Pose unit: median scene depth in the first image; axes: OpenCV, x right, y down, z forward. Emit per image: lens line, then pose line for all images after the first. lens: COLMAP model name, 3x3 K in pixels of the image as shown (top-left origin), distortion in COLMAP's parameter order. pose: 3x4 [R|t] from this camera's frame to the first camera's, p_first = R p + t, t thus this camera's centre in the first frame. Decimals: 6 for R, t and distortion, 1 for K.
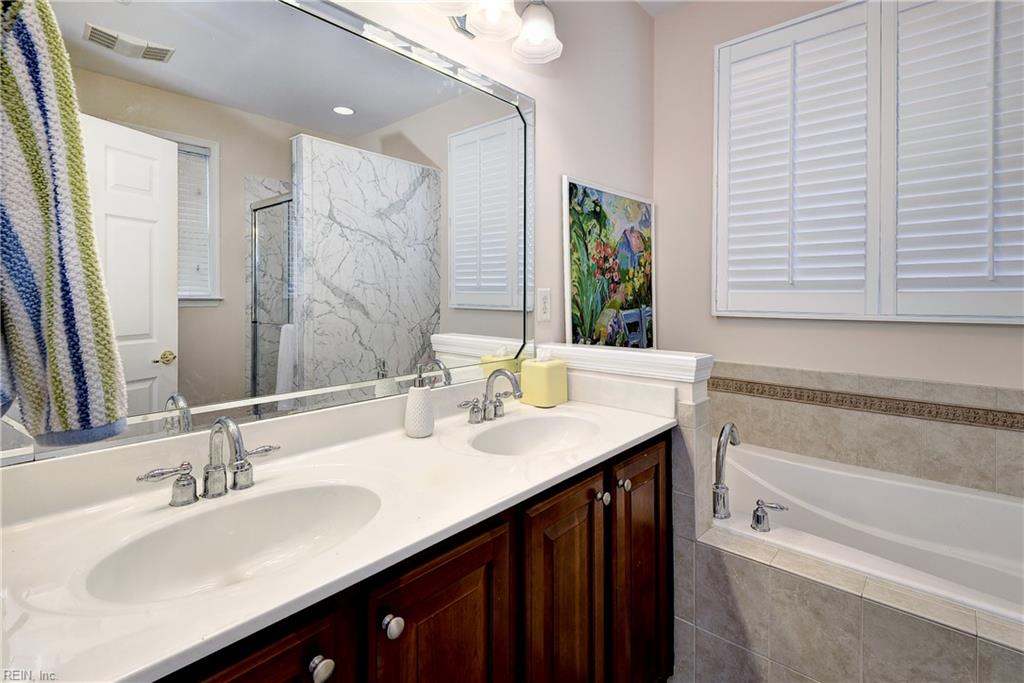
lens RADIAL K [[477.5, 0, 508.5], [0, 477.5, 298.3], [0, 0, 1]] dist [0.016173, -0.010304]
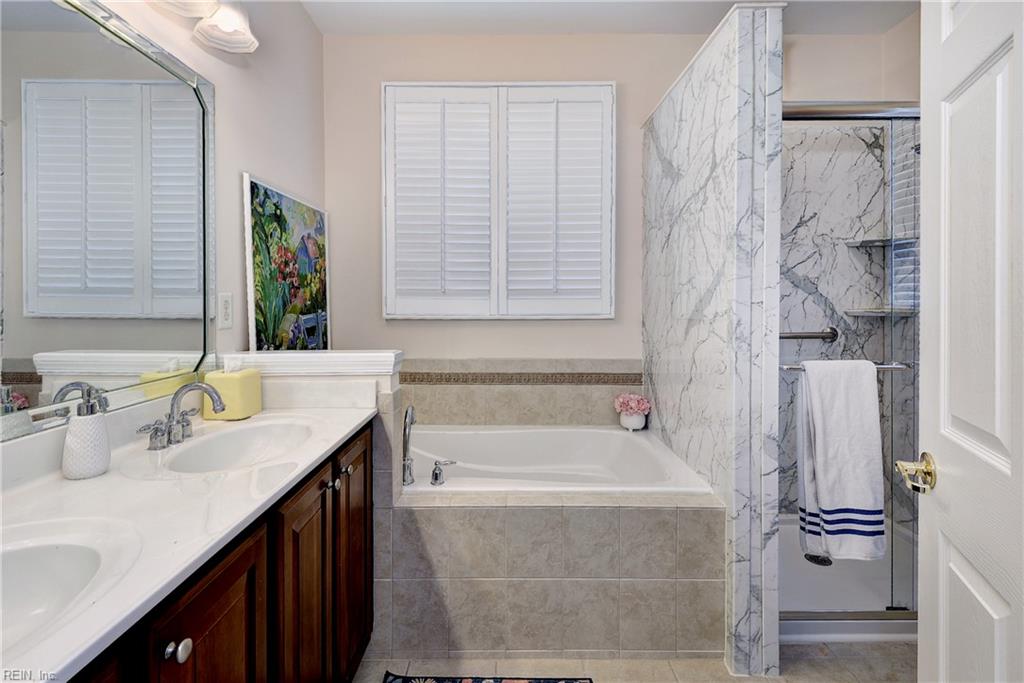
lens RADIAL K [[477.5, 0, 507.5], [0, 477.5, 305.5], [0, 0, 1]] dist [0.016173, -0.010304]
pose [[0.737207, -0.005362, 0.675646, -0.171825], [0.001364, 0.999978, 0.006448, -0.001812], [-0.675666, -0.003831, 0.737198, -0.055528]]
